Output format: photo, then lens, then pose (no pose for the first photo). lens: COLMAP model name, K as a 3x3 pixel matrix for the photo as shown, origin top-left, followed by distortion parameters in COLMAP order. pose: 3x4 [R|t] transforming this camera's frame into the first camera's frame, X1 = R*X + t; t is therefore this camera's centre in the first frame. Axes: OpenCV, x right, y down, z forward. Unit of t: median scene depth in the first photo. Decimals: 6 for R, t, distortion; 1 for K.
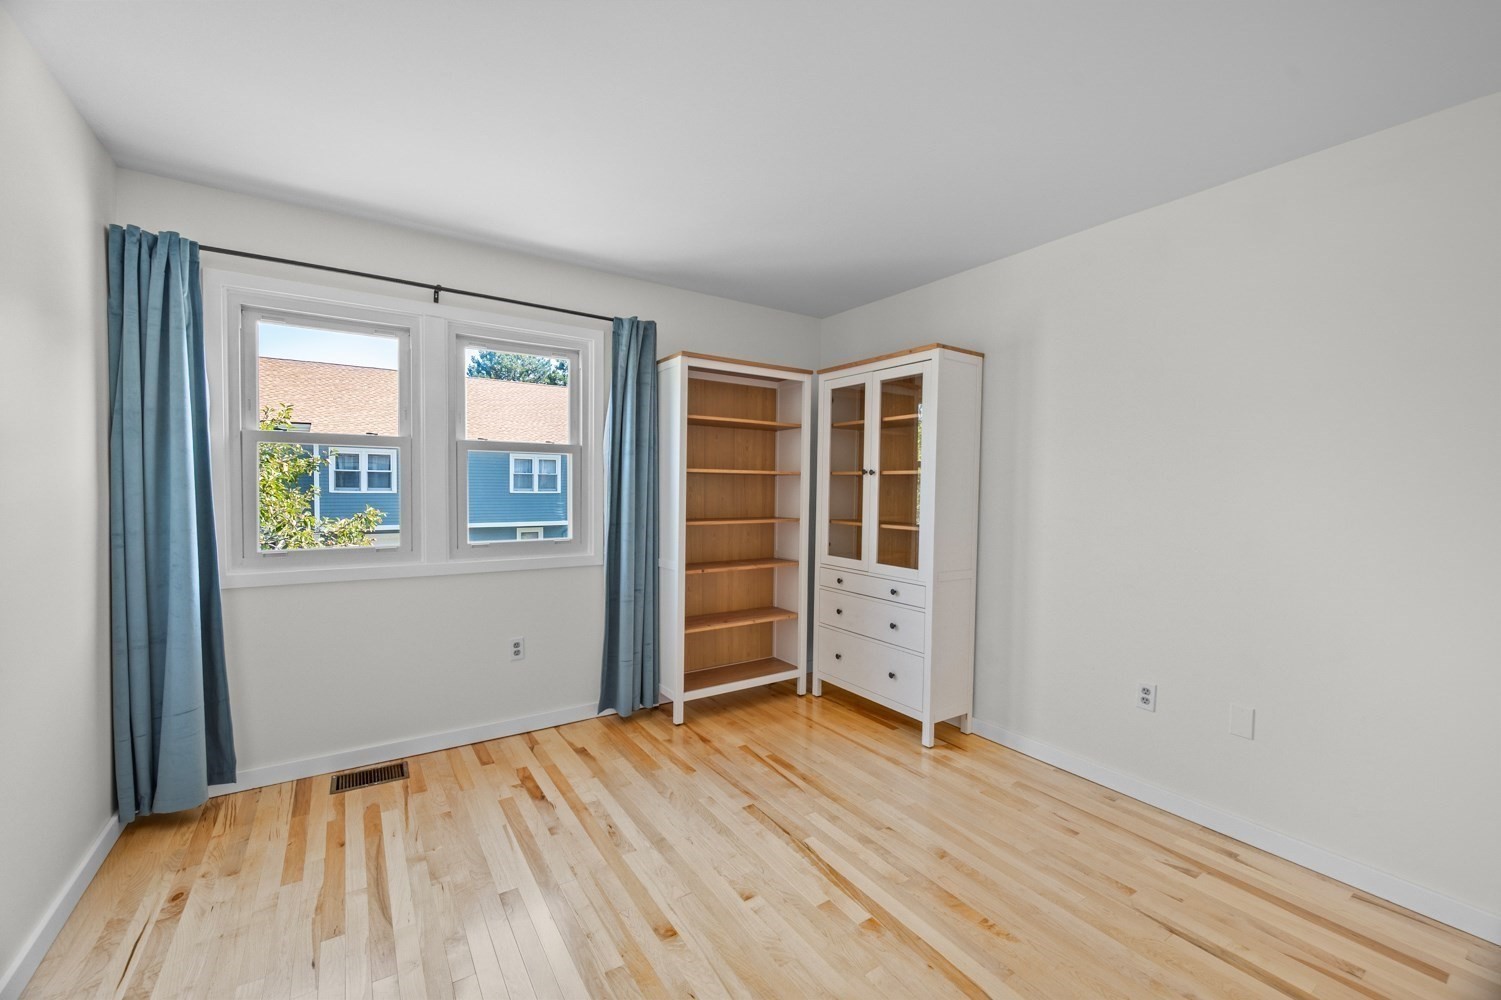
lens RADIAL K [[606.1, 0, 750.5], [0, 606.1, 500.0], [0, 0, 1]] dist [0.000773, 0.000311]
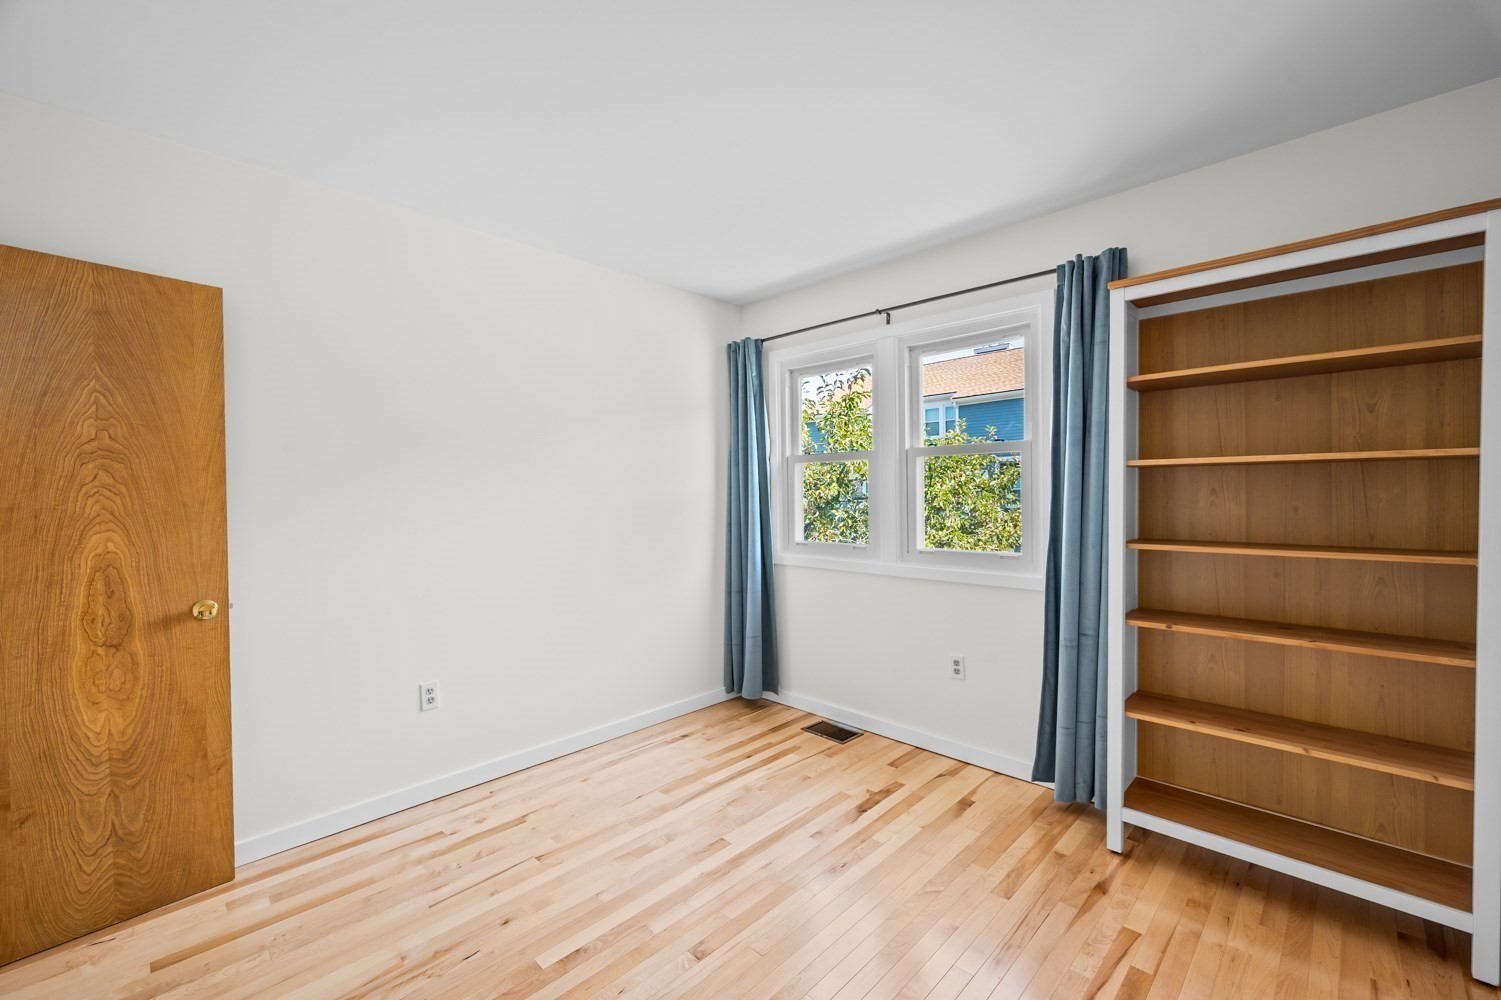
lens RADIAL K [[621.7, 0, 748.5], [0, 621.7, 501.9], [0, 0, 1]] dist [-0.000758, -0.000240]
pose [[0.195328, 0.003177, -0.980733, 0.521781], [-0.009284, 0.999956, 0.001391, -0.006214], [0.980694, 0.008833, 0.195349, 0.537045]]
